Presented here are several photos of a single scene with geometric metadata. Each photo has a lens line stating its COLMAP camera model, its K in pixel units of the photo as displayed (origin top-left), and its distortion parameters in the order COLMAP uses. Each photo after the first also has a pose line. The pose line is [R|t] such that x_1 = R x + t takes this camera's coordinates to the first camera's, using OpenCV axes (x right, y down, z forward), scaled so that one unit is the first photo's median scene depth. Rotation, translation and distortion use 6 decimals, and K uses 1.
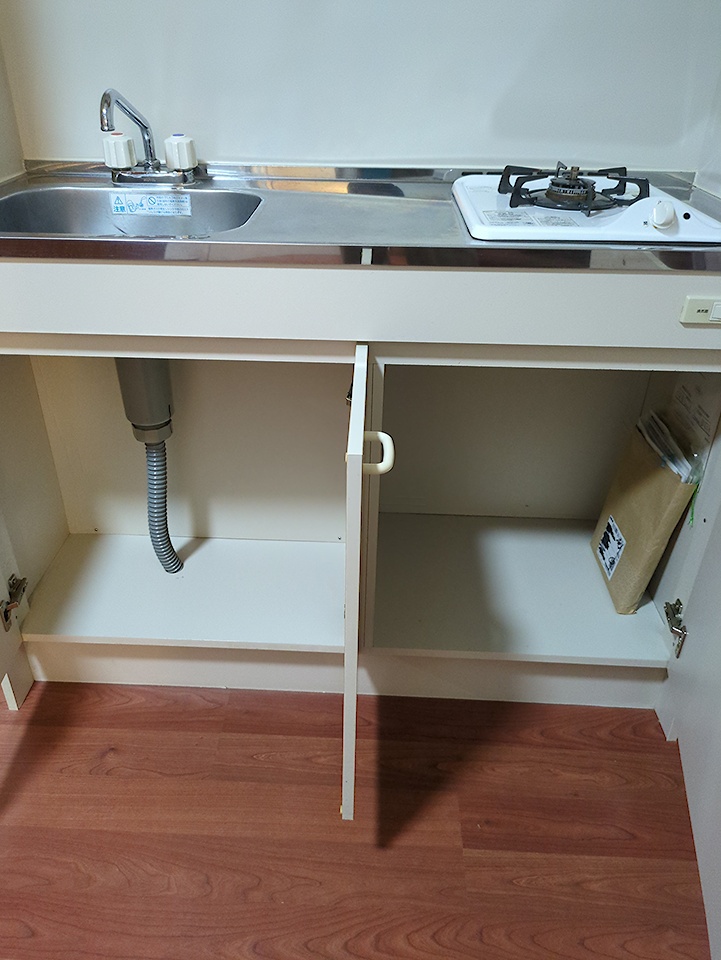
lens RADIAL K [[702.1, 0, 356.7], [0, 702.1, 468.3], [0, 0, 1]] dist [0.019884, -0.001550]
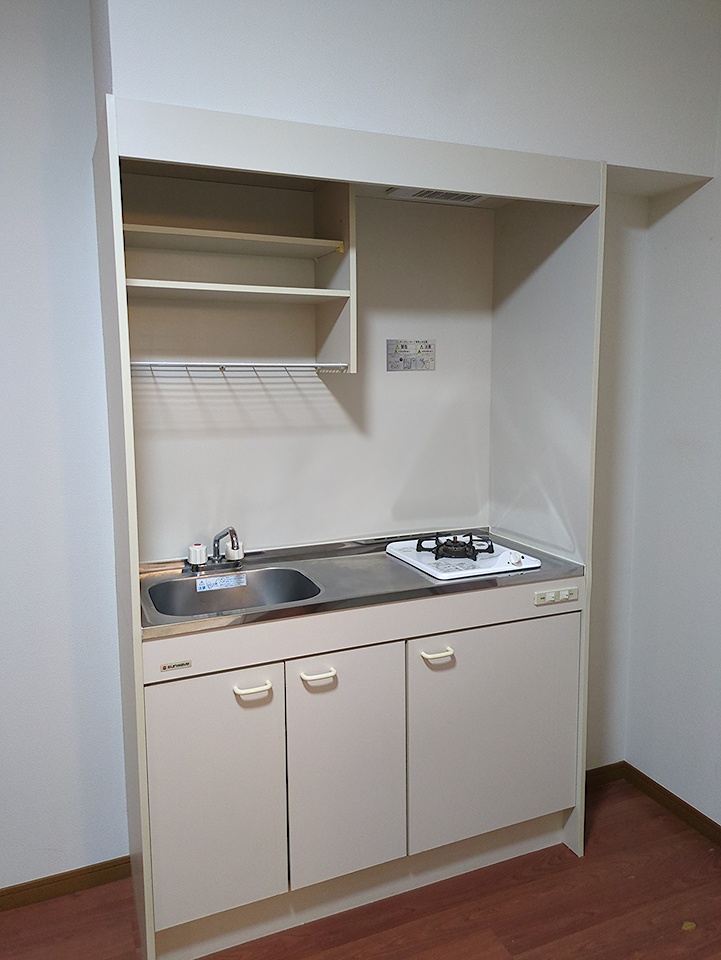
lens RADIAL K [[702.1, 0, 356.7], [0, 702.1, 468.3], [0, 0, 1]] dist [0.019884, -0.001550]
pose [[0.903779, -0.074110, 0.421535, -0.689978], [0.236487, 0.907365, -0.347509, 0.023661], [-0.356732, 0.413759, 0.837583, -0.587066]]
